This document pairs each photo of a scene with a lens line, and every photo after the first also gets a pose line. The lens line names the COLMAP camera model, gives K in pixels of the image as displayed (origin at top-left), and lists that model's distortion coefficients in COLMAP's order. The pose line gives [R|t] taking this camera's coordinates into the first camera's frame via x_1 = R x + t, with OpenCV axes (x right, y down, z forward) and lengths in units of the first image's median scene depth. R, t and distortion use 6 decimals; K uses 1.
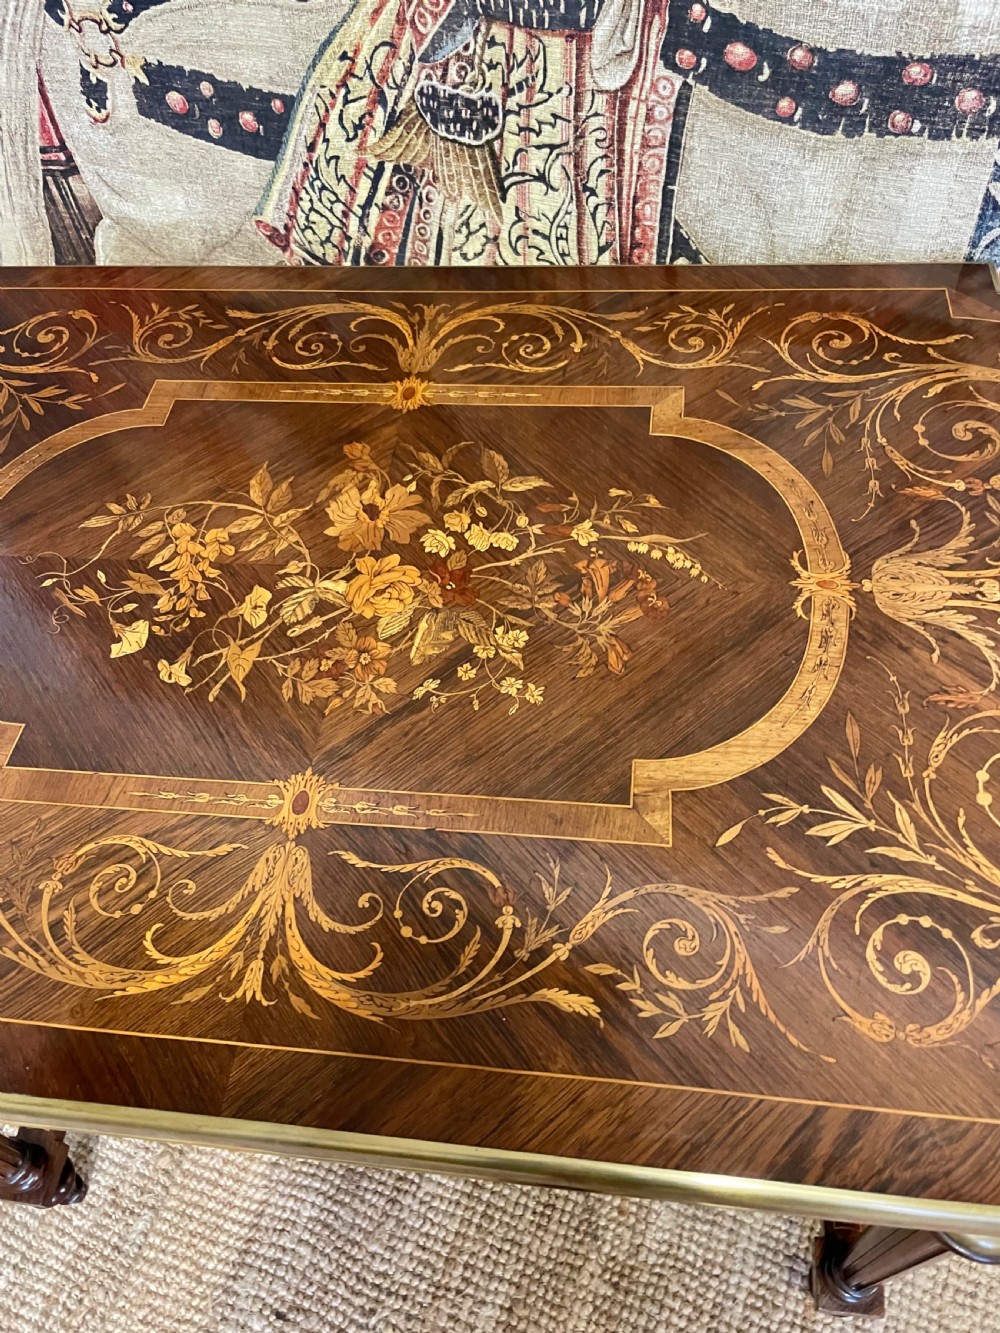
lens RADIAL K [[1027.2, 0, 497.0], [0, 1027.2, 663.4], [0, 0, 1]] dist [0.081848, -0.124175]
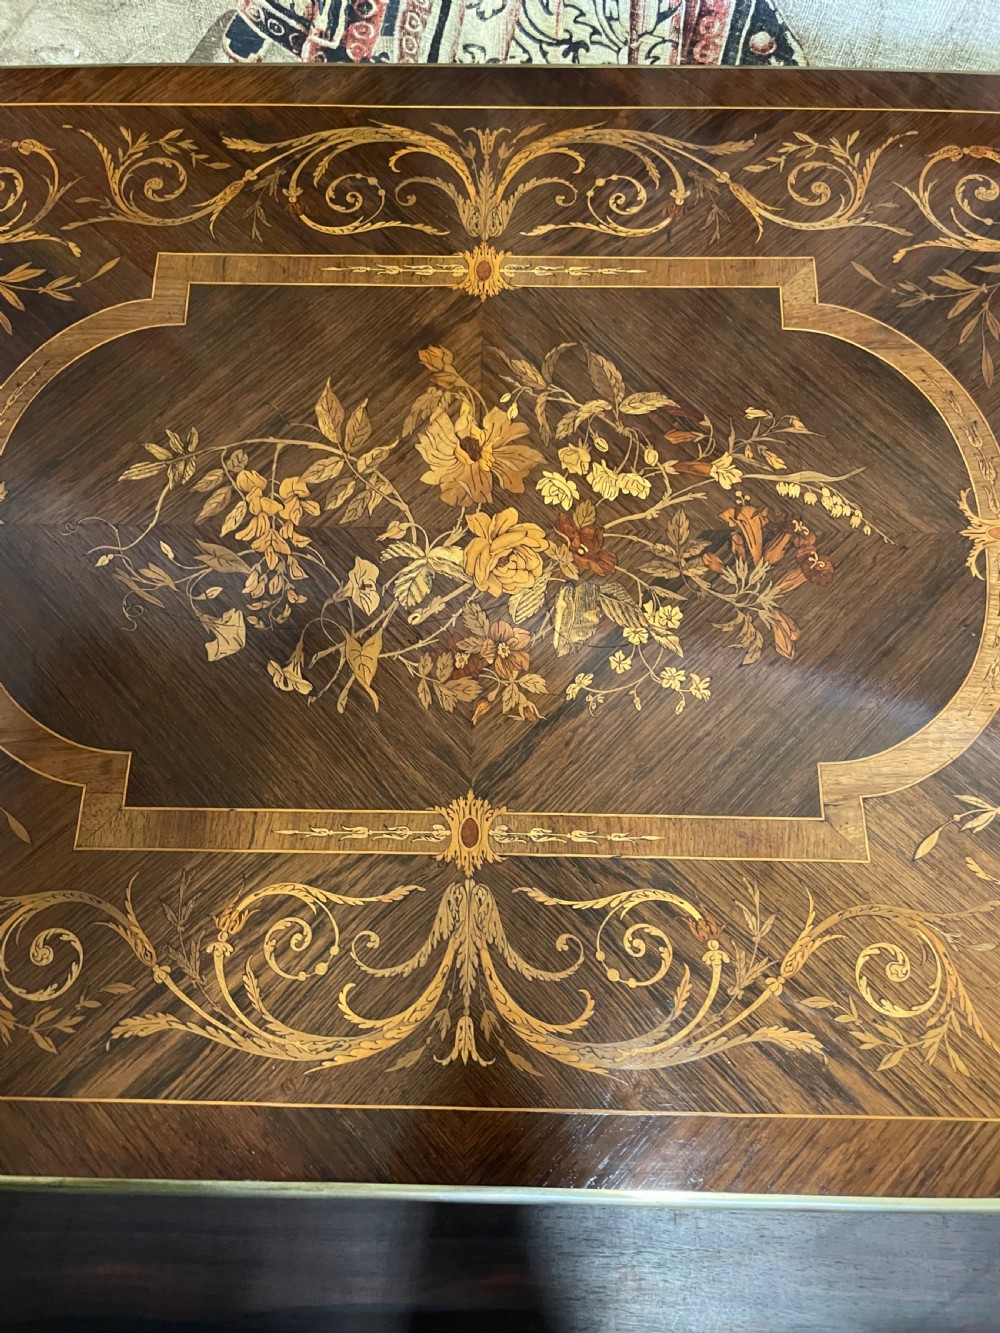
lens RADIAL K [[1031.4, 0, 488.7], [0, 1031.4, 676.4], [0, 0, 1]] dist [0.080502, -0.123491]
pose [[0.992214, -0.075235, 0.099256, -0.178080], [0.040377, 0.948200, 0.315099, -0.204673], [-0.117821, -0.308637, 0.943854, 0.110704]]
